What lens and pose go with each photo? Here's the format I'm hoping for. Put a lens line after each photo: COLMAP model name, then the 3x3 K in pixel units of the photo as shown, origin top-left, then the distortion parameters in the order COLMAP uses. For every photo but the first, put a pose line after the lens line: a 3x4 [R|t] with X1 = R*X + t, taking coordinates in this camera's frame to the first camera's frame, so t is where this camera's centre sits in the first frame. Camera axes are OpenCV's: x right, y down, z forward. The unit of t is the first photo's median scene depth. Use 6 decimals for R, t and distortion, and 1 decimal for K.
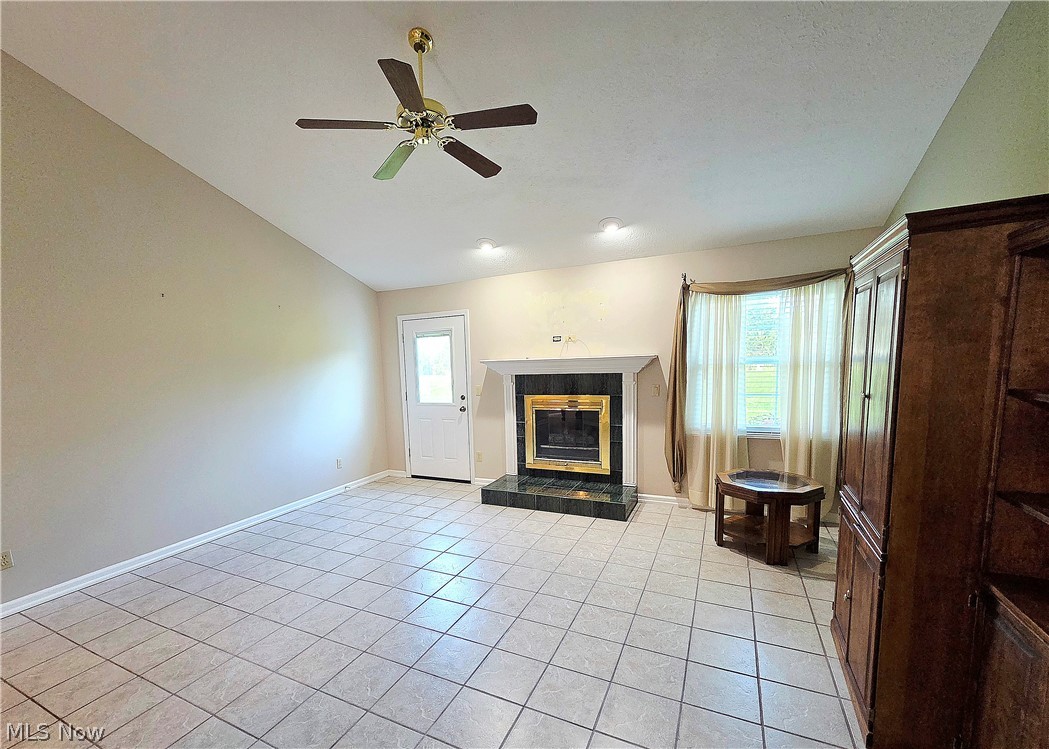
lens RADIAL K [[459.8, 0, 498.4], [0, 459.8, 416.7], [0, 0, 1]] dist [-0.000753, -0.000367]
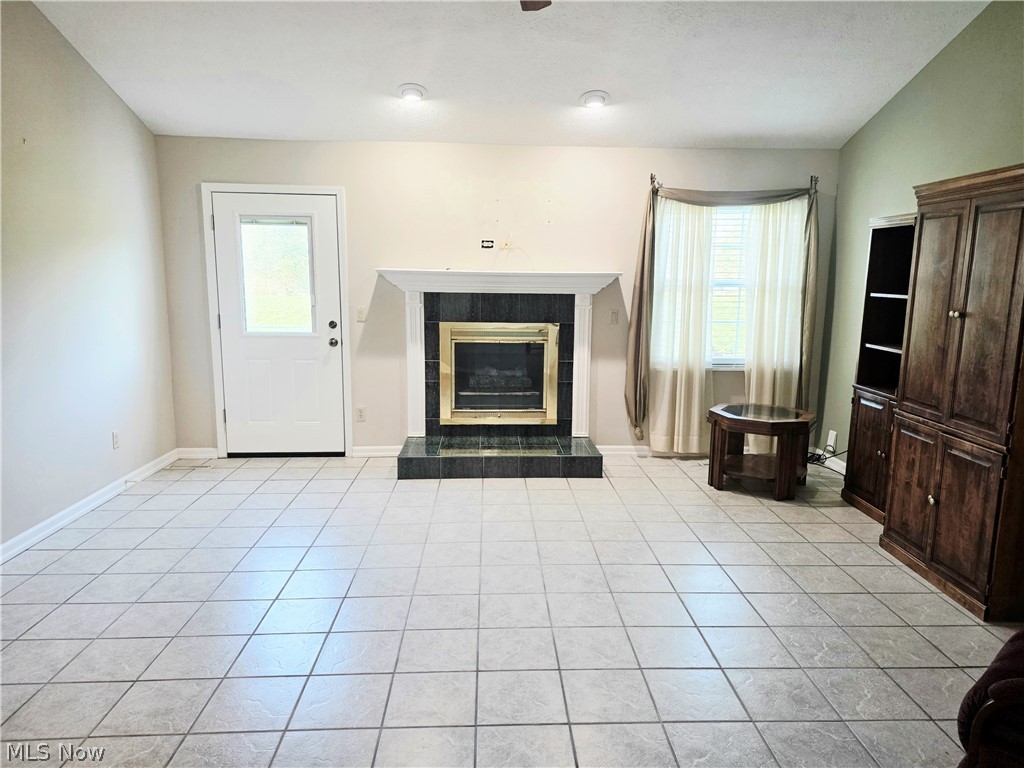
lens RADIAL K [[685.3, 0, 525.3], [0, 685.3, 389.8], [0, 0, 1]] dist [0.062327, -0.039662]
pose [[0.867333, -0.037779, 0.496293, -0.389615], [0.020146, 0.998963, 0.040835, 0.019027], [-0.497321, -0.025419, 0.867194, 0.025209]]
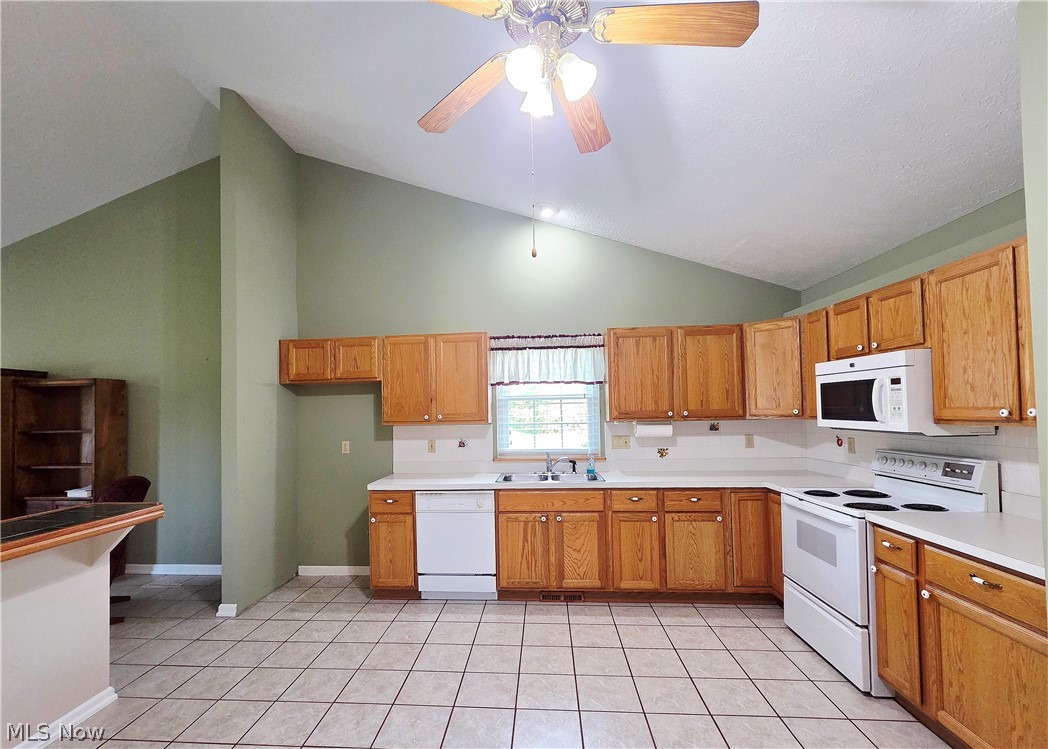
lens RADIAL K [[459.3, 0, 499.9], [0, 459.3, 399.0], [0, 0, 1]] dist [-0.000753, -0.000367]
pose [[-0.369102, 0.070718, 0.926695, -0.854802], [0.148170, 0.988825, -0.016443, 0.074454], [-0.917502, 0.131240, -0.375455, -0.236168]]
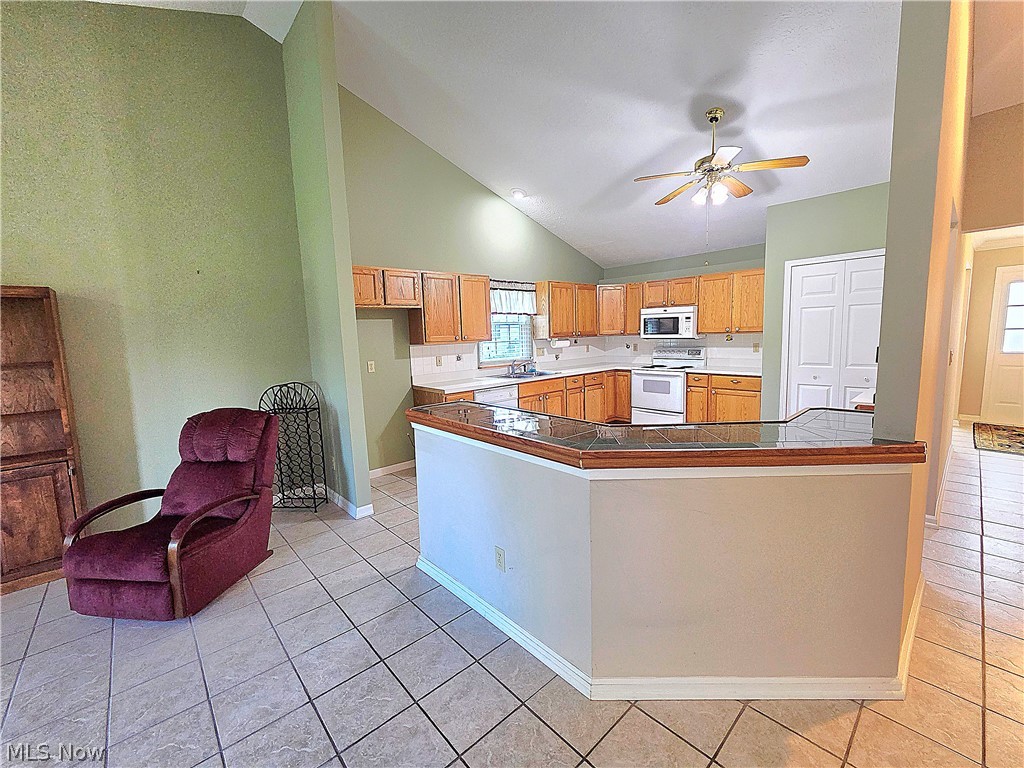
lens RADIAL K [[421.0, 0, 512.4], [0, 421.0, 381.1], [0, 0, 1]] dist [0.002520, -0.001270]
pose [[-0.929618, 0.024031, 0.367741, -0.522846], [0.110844, 0.969897, 0.216825, -0.028424], [-0.351460, 0.242326, -0.904297, 0.460516]]
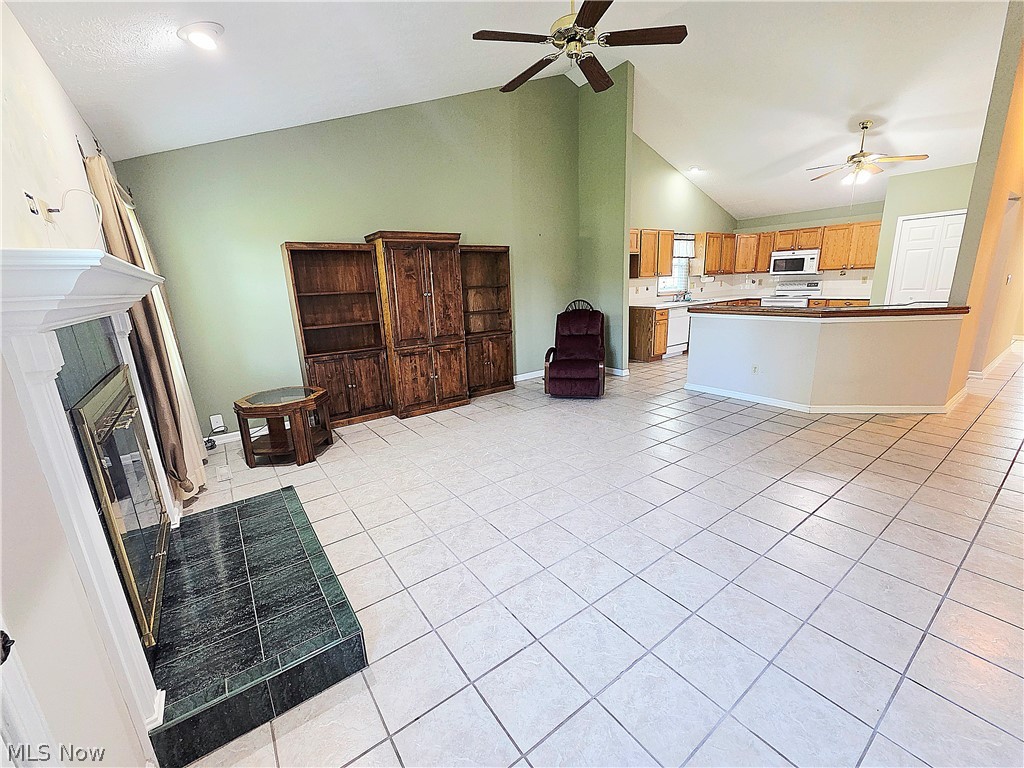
lens RADIAL K [[421.0, 0, 512.0], [0, 421.0, 384.2], [0, 0, 1]] dist [0.002520, -0.001270]
pose [[-0.886412, -0.039194, 0.461236, -0.292430], [0.128837, 0.936149, 0.327150, -0.116426], [-0.444607, 0.349413, -0.824763, 1.197138]]
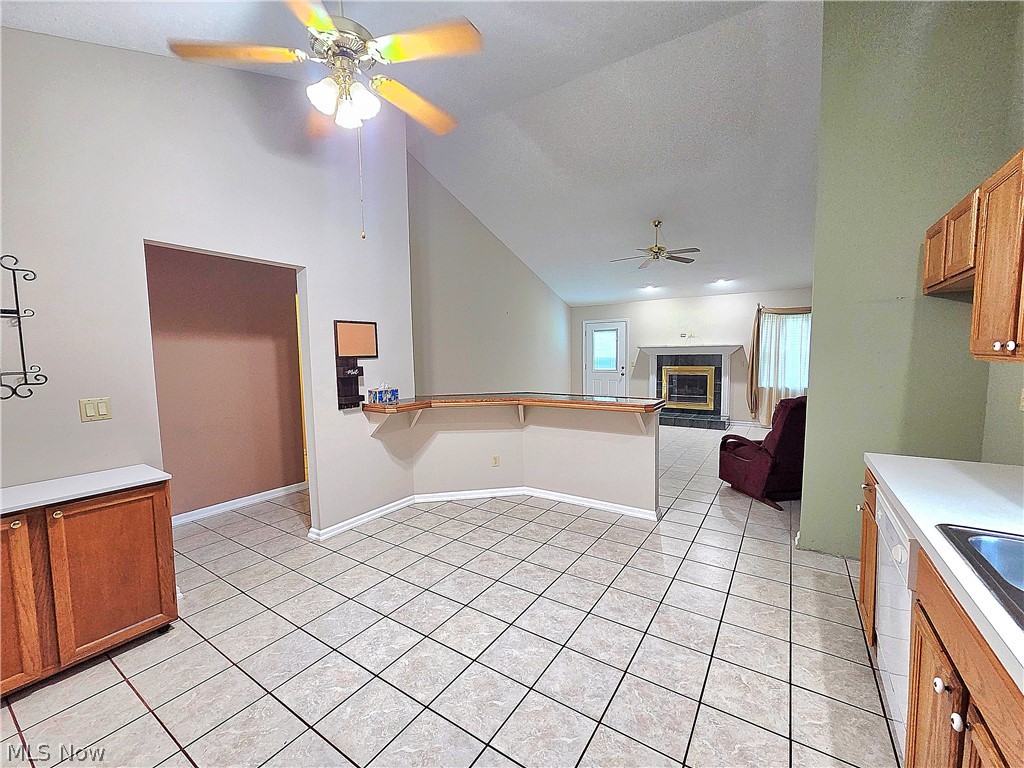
lens RADIAL K [[421.0, 0, 512.4], [0, 421.0, 380.2], [0, 0, 1]] dist [0.002520, -0.001270]
pose [[0.993533, 0.030455, -0.109385, -0.380803], [-0.036597, 0.997838, -0.054589, 0.131823], [0.107486, 0.058239, 0.992499, -0.770370]]
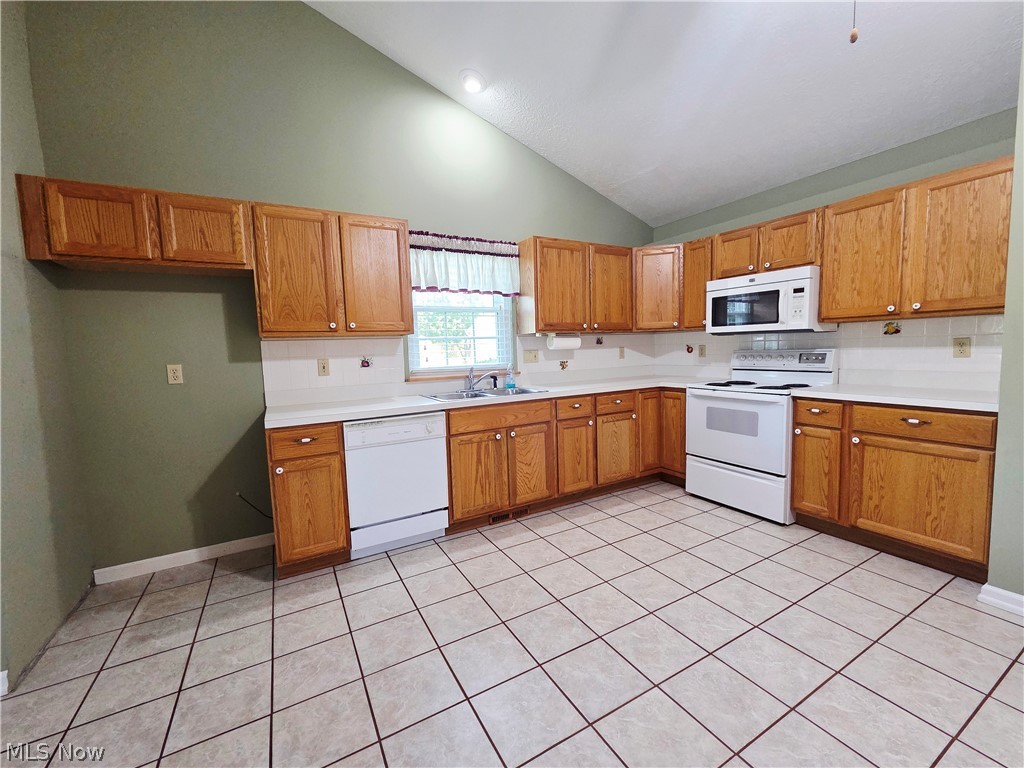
lens RADIAL K [[421.0, 0, 509.9], [0, 421.0, 383.9], [0, 0, 1]] dist [0.002520, -0.001270]
pose [[-0.826491, 0.013846, 0.562780, -0.546445], [0.130625, 0.977130, 0.167794, 0.086486], [-0.547586, 0.212194, -0.809397, -0.079299]]
